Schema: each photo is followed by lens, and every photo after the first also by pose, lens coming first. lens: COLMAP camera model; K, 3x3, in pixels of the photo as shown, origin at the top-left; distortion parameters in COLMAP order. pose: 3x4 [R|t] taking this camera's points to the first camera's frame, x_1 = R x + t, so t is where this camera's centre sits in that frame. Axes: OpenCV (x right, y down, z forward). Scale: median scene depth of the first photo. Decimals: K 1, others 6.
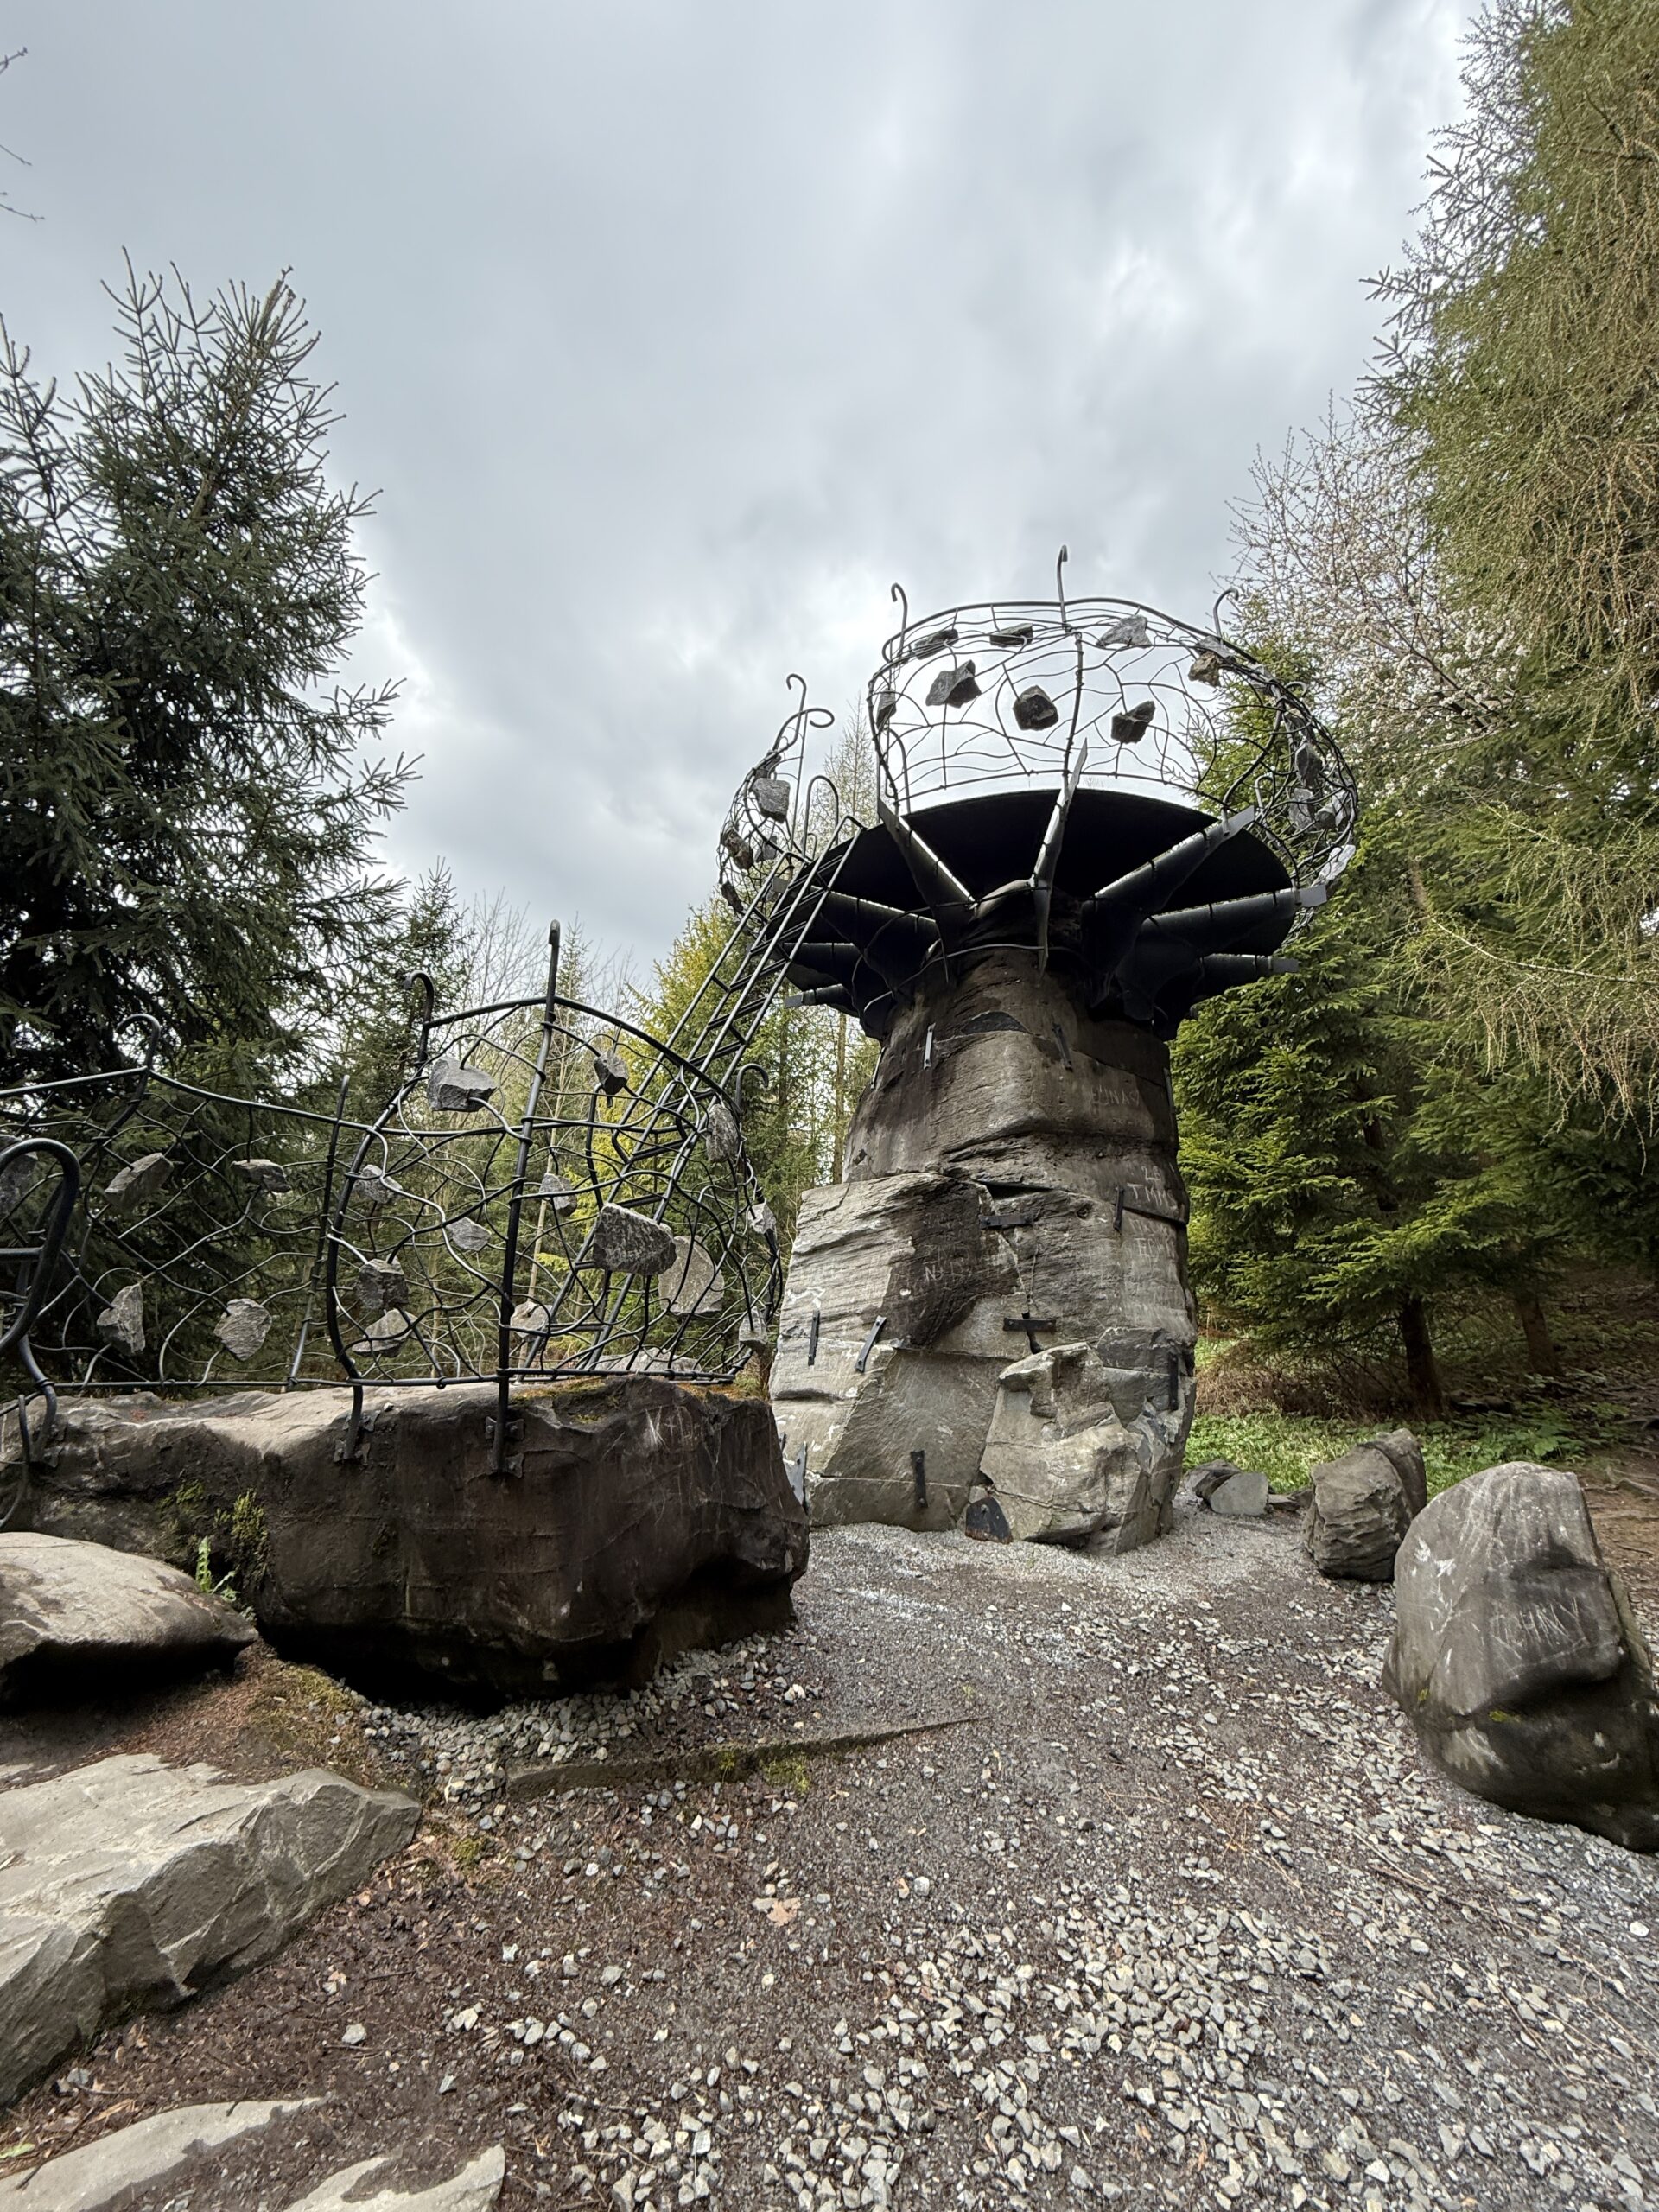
lens RADIAL K [[868.9, 0, 829.5], [0, 868.9, 1106.0], [0, 0, 1]] dist [-0.000331, -0.000113]
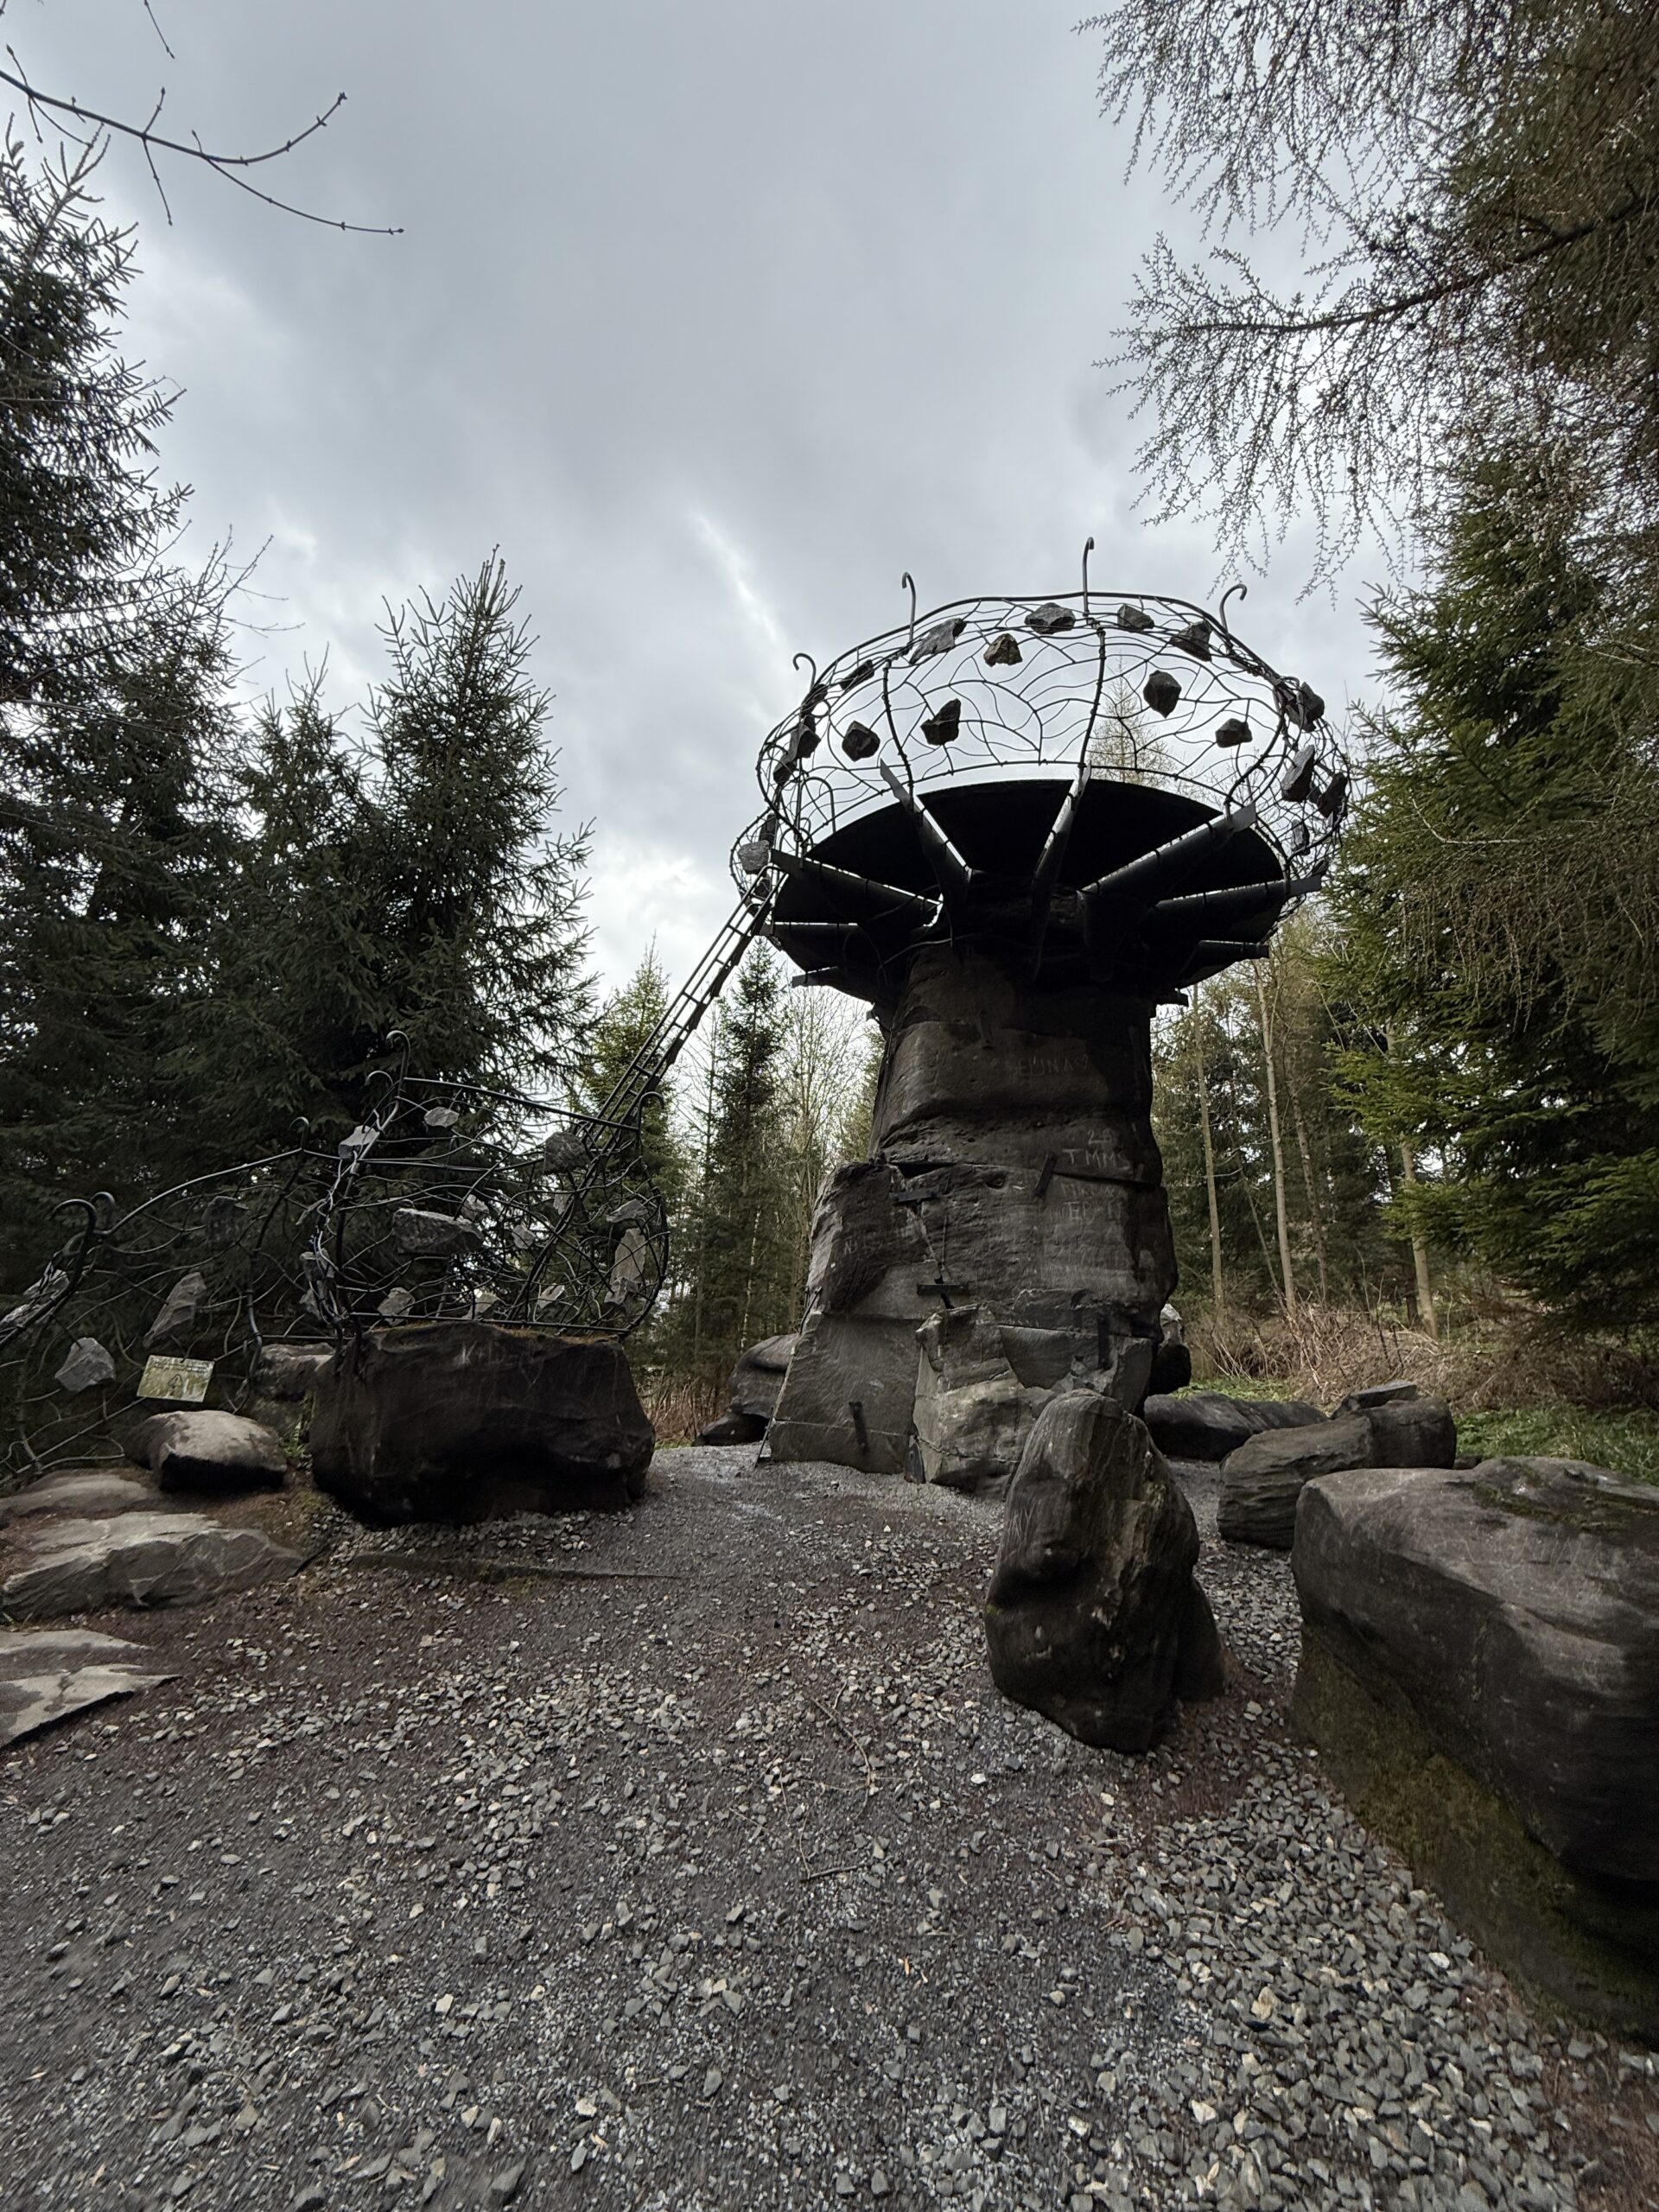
lens RADIAL K [[868.9, 0, 829.5], [0, 868.9, 1106.0], [0, 0, 1]] dist [-0.000331, -0.000113]
pose [[0.887176, -0.129478, -0.442892, 0.617386], [0.128170, 0.991202, -0.033033, 0.041663], [0.443272, -0.027460, 0.895966, -0.034047]]
